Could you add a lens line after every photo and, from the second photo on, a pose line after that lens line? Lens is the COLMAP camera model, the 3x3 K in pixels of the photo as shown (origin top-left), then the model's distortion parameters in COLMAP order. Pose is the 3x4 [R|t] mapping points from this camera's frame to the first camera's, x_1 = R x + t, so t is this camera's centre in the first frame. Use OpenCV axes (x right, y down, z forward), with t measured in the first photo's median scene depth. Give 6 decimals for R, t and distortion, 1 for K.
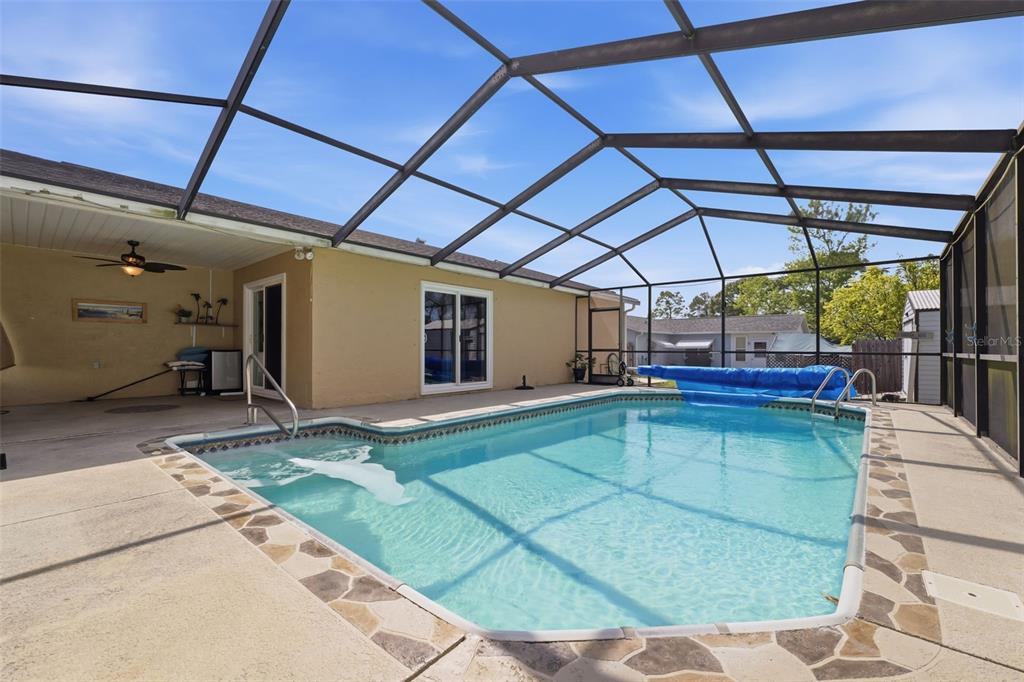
lens RADIAL K [[426.2, 0, 512.0], [0, 426.2, 341.0], [0, 0, 1]] dist [-0.000182, -0.000278]
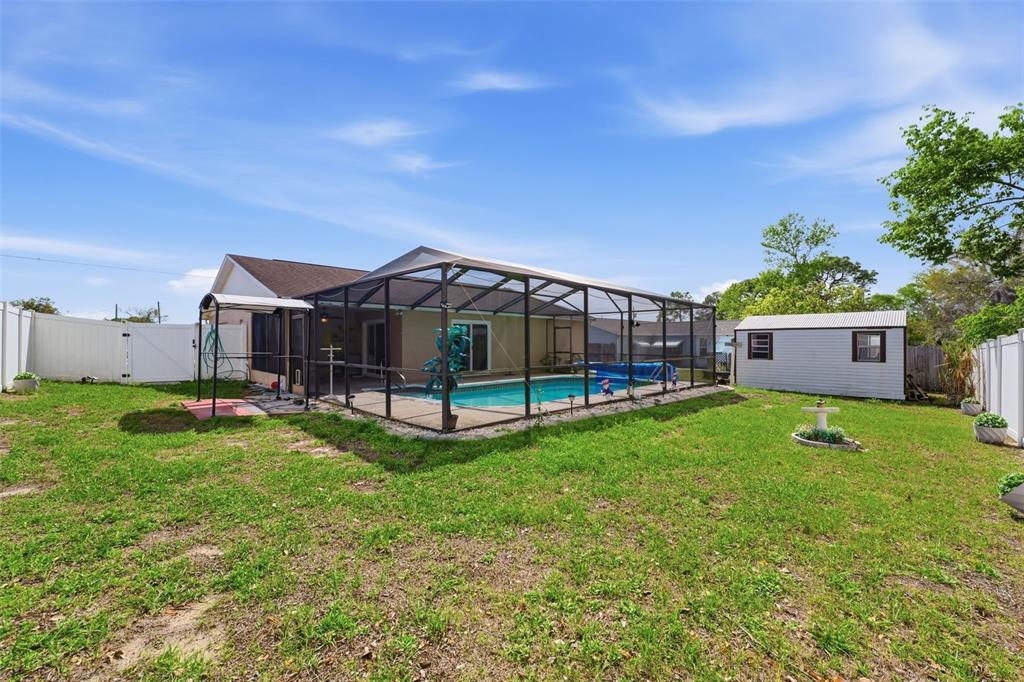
lens RADIAL K [[426.2, 0, 512.0], [0, 426.2, 341.0], [0, 0, 1]] dist [-0.000182, -0.000278]
pose [[0.995838, -0.002758, -0.091100, 0.205881], [0.004350, 0.999841, 0.017280, -0.061565], [0.091038, -0.017604, 0.995692, -0.788194]]
